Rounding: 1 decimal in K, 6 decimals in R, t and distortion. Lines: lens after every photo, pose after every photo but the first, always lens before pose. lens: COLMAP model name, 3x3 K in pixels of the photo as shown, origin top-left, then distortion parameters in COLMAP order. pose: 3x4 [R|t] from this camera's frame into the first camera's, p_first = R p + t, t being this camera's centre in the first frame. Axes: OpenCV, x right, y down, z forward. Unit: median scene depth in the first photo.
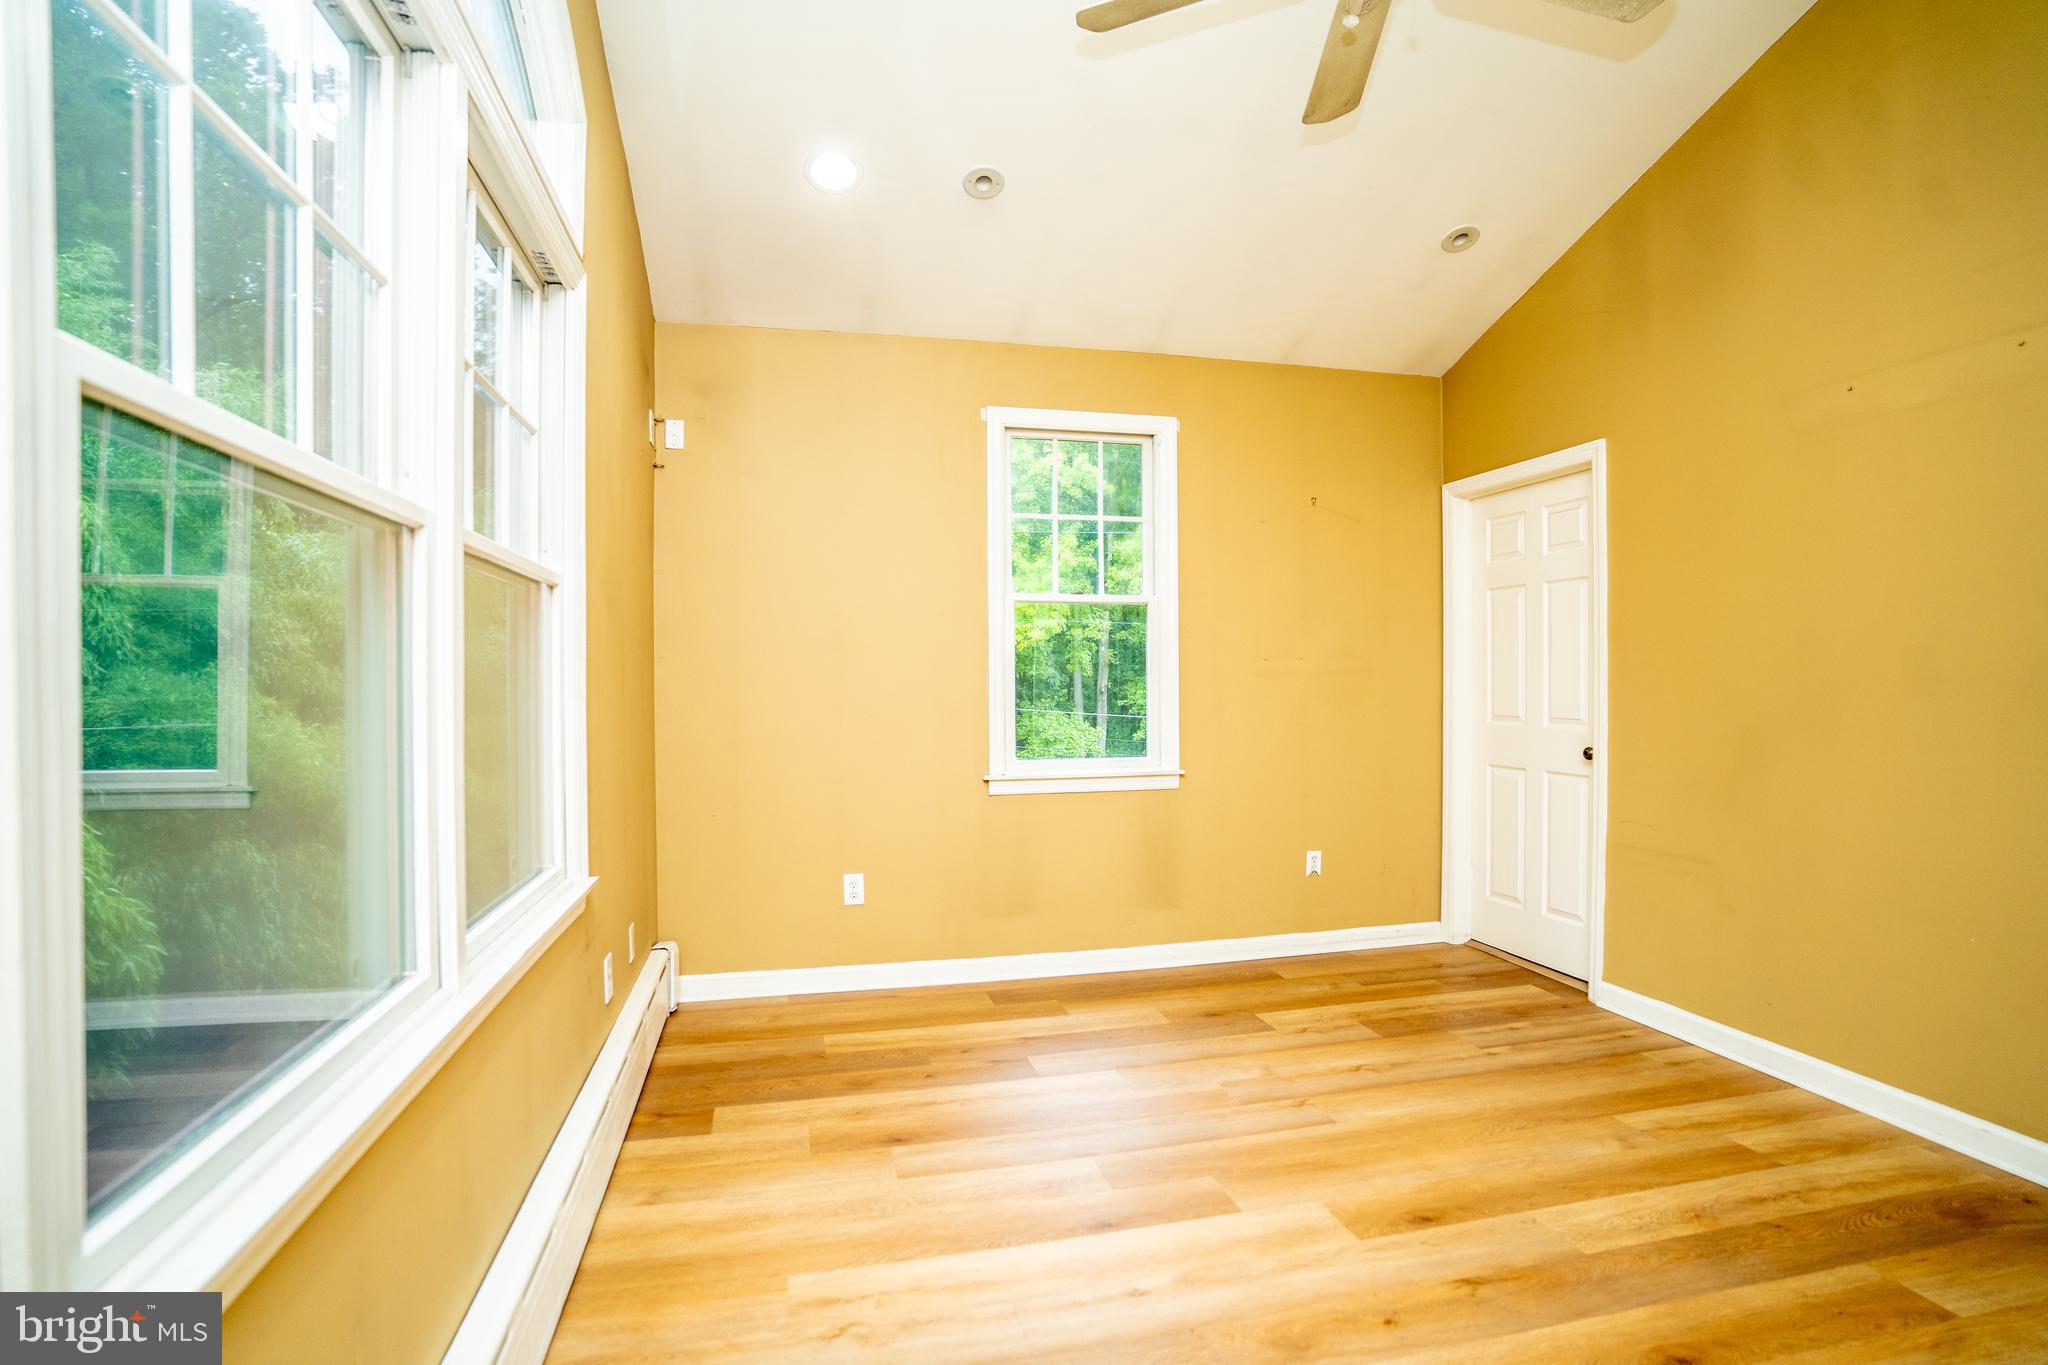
lens RADIAL K [[1028.8, 0, 1035.8], [0, 1028.8, 685.6], [0, 0, 1]] dist [-0.072503, 0.030224]
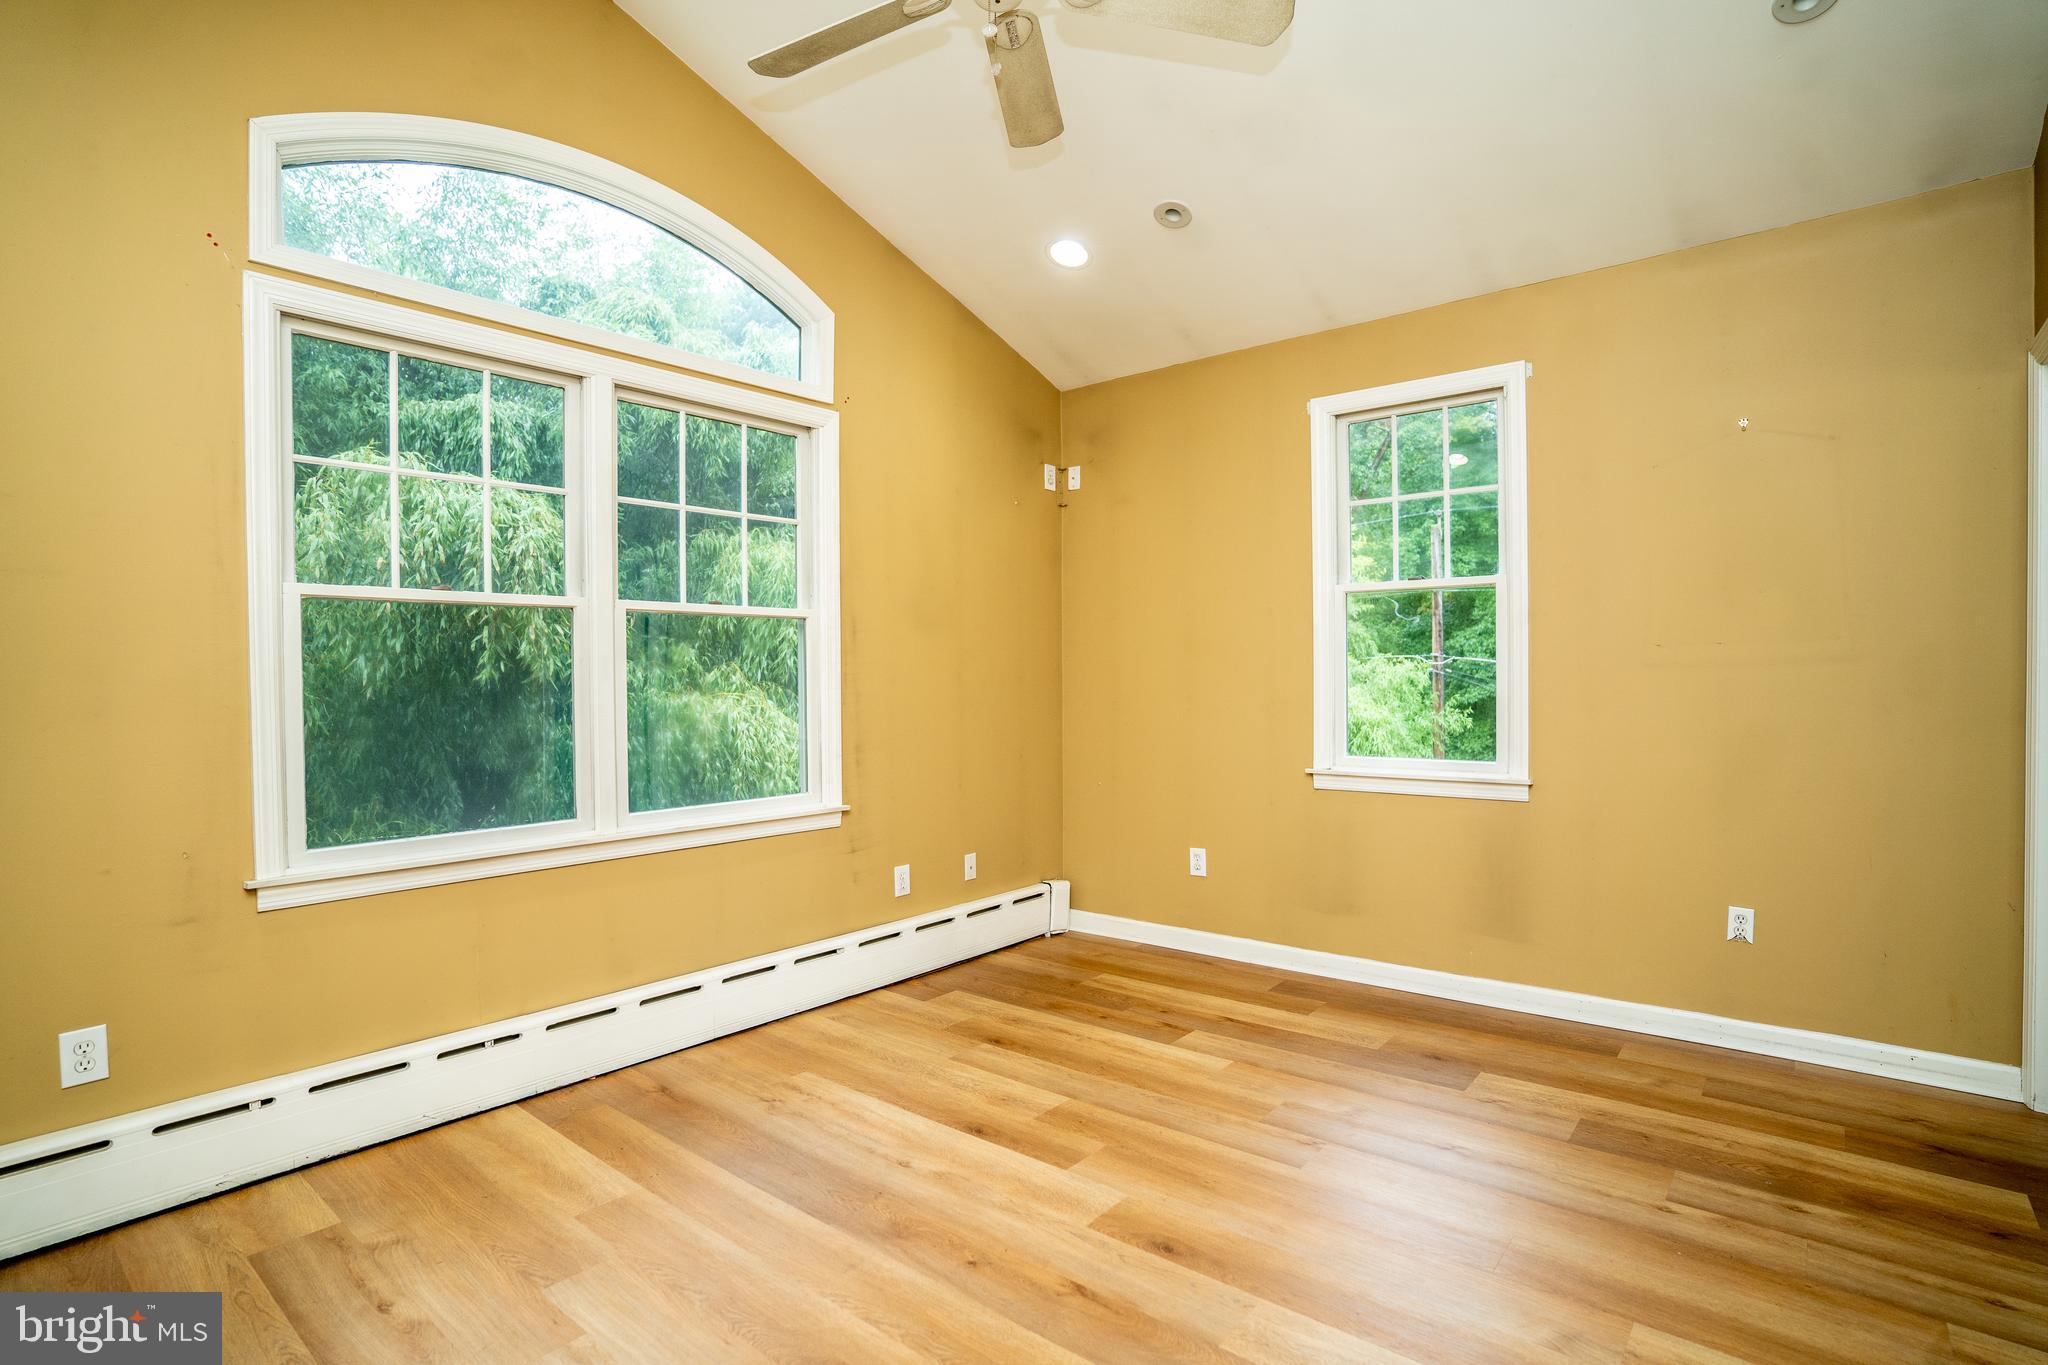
lens RADIAL K [[1028.8, 0, 989.2], [0, 1028.8, 677.0], [0, 0, 1]] dist [-0.072503, 0.030224]
pose [[0.568906, -0.000226, -0.822403, 0.721708], [0.006441, 0.999971, 0.004180, -0.009828], [0.822378, -0.007675, 0.568890, 0.215823]]
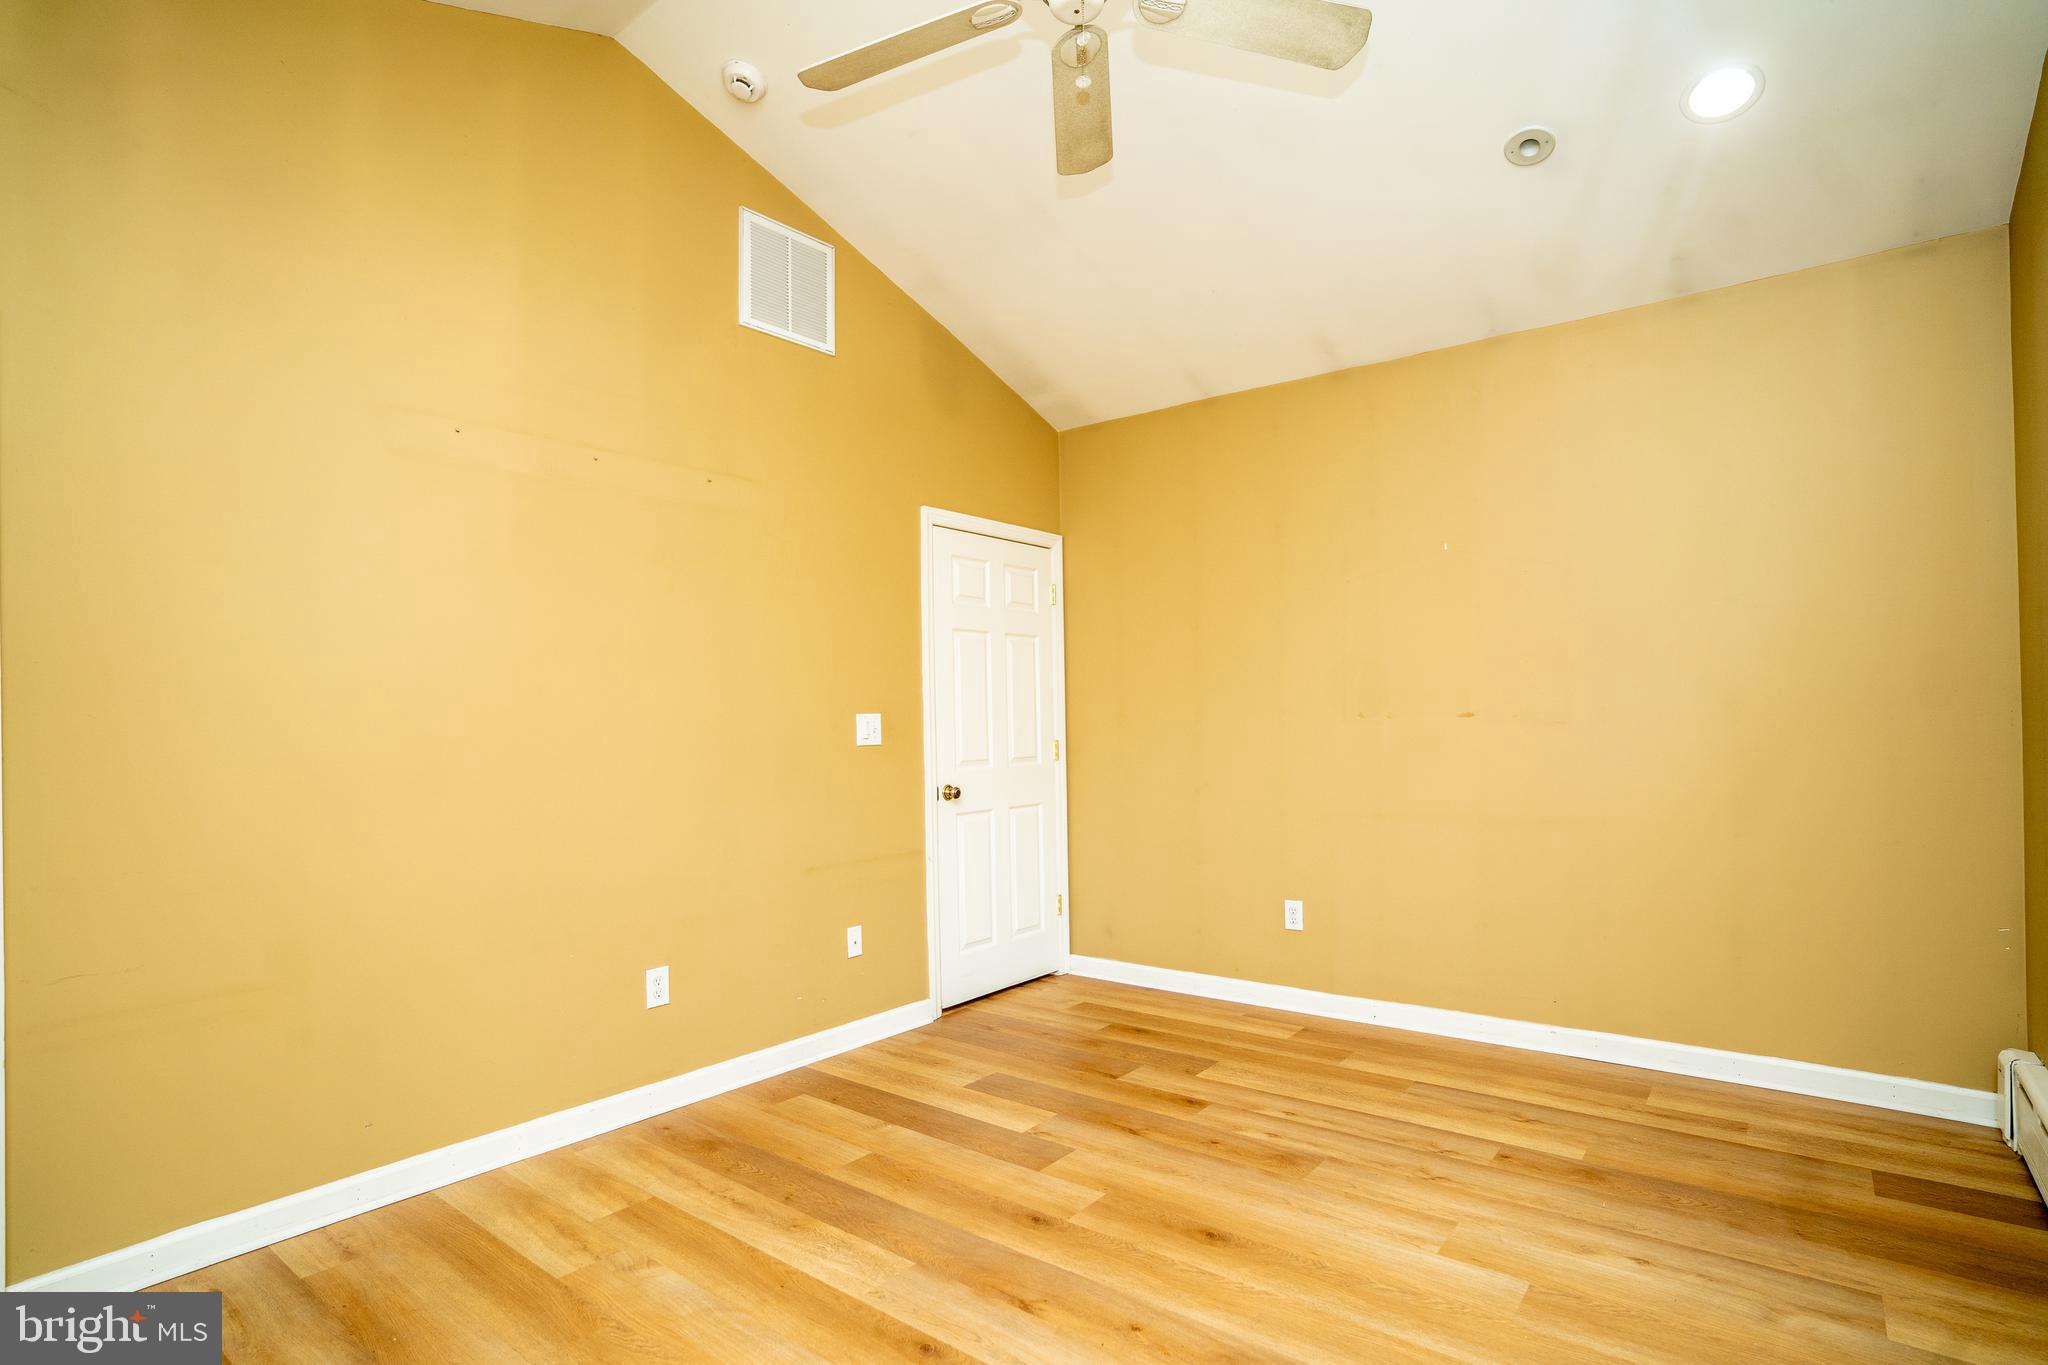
lens RADIAL K [[1028.8, 0, 1030.2], [0, 1028.8, 698.4], [0, 0, 1]] dist [-0.072503, 0.030224]
pose [[-0.618443, 0.027389, 0.785352, -0.243985], [0.021815, 0.999606, -0.017682, -0.008969], [-0.785527, 0.006197, -0.618796, 0.980527]]
